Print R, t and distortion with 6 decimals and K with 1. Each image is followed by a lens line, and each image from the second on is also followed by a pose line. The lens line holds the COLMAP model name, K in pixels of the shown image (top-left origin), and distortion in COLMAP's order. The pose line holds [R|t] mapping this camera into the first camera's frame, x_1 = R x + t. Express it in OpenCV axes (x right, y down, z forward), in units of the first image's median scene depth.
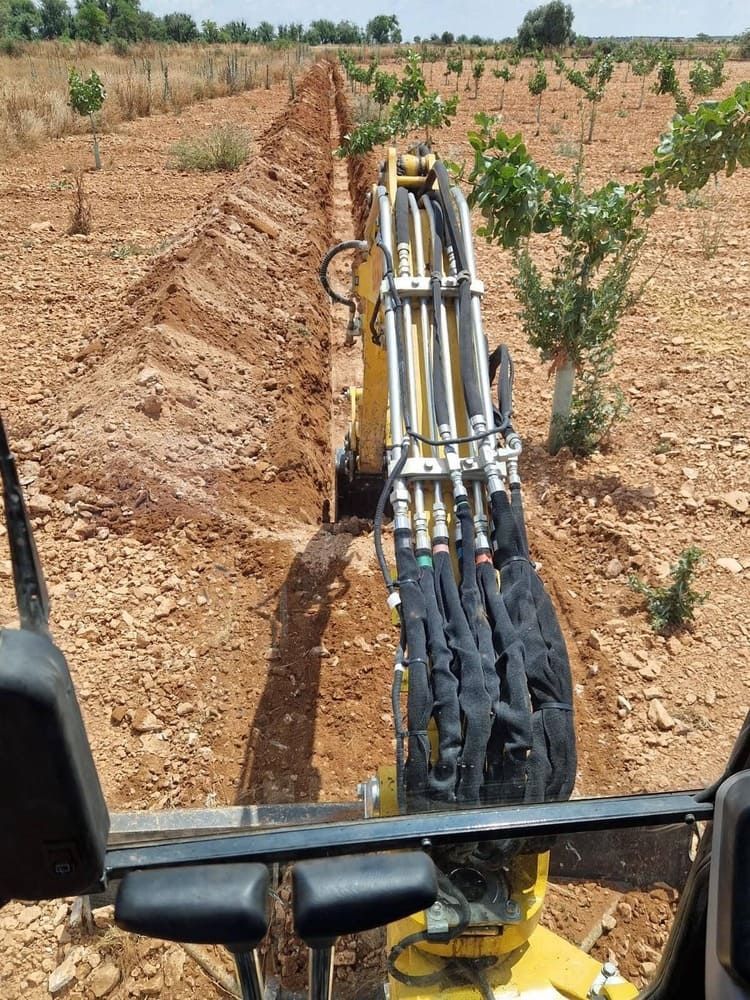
lens RADIAL K [[820.7, 0, 375.0], [0, 820.7, 500.0], [0, 0, 1]] dist [0.088866, -0.103520]
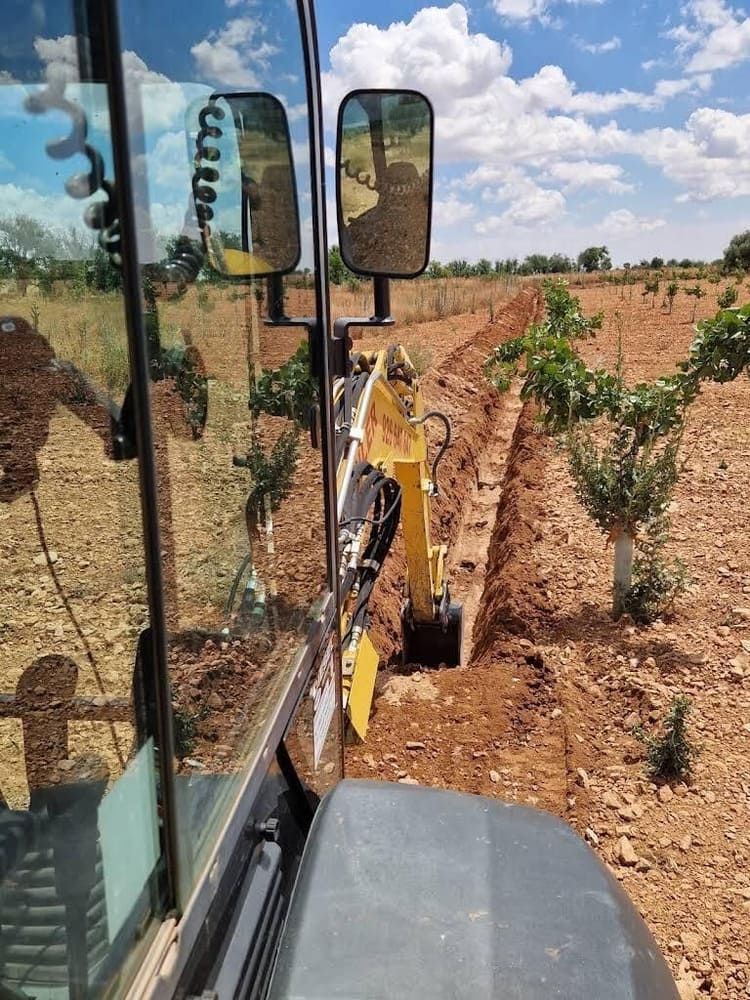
lens RADIAL K [[820.7, 0, 375.0], [0, 820.7, 500.0], [0, 0, 1]] dist [0.088866, -0.103520]
pose [[0.969122, 0.022575, -0.245546, 0.186232], [-0.079452, 0.971280, -0.224283, 0.059544], [0.233430, 0.236867, 0.943082, -0.101306]]
